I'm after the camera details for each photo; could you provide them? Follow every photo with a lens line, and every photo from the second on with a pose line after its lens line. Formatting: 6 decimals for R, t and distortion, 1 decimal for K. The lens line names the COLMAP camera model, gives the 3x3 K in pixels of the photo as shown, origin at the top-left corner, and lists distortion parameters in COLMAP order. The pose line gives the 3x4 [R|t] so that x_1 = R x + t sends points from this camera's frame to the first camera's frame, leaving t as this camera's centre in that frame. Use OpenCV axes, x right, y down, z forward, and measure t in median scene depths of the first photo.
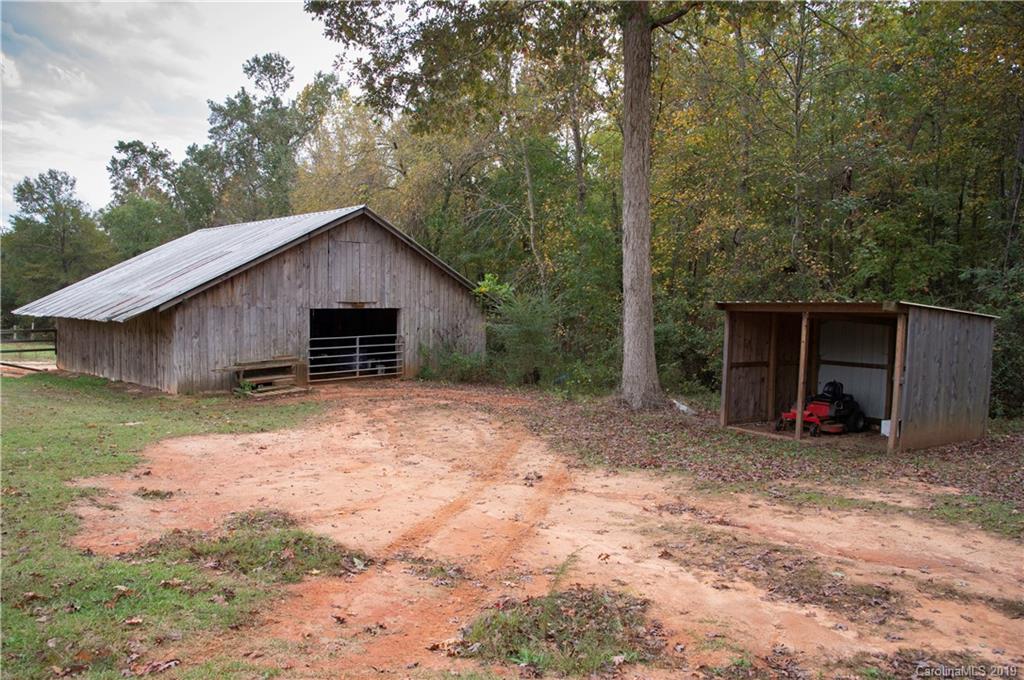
lens RADIAL K [[728.8, 0, 512.0], [0, 728.8, 340.0], [0, 0, 1]] dist [-0.088823, -0.000232]
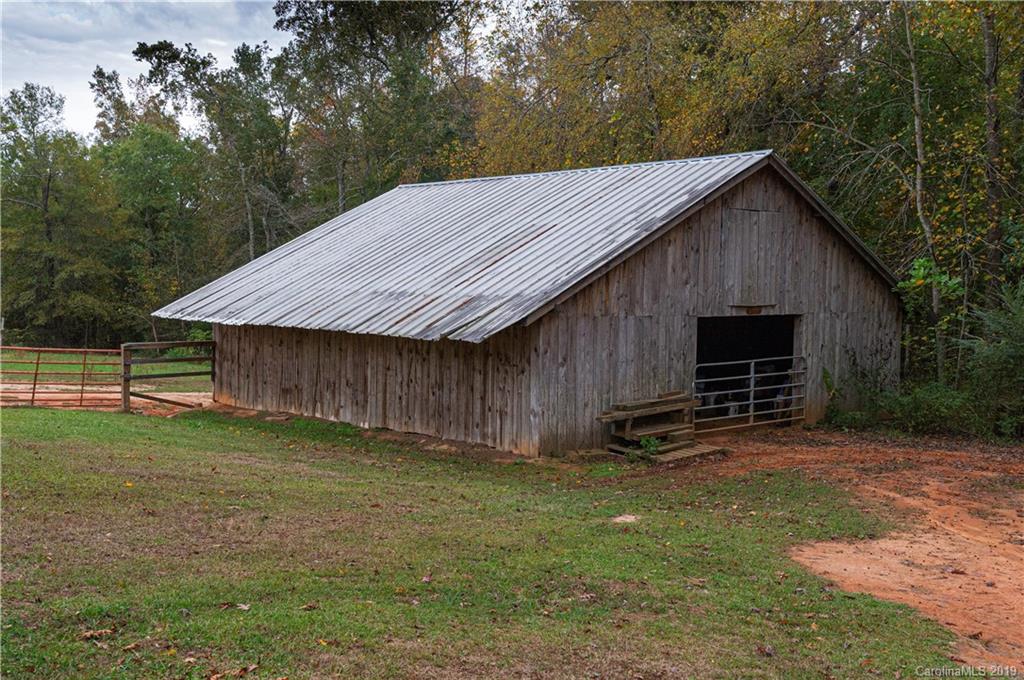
lens RADIAL K [[1115.7, 0, 512.0], [0, 1115.7, 340.0], [0, 0, 1]] dist [0.004754, -0.019008]
pose [[0.994328, 0.005545, -0.106214, -0.321046], [-0.005576, 0.999984, 0.000004, -0.021483], [0.106212, 0.000588, 0.994343, 0.017827]]
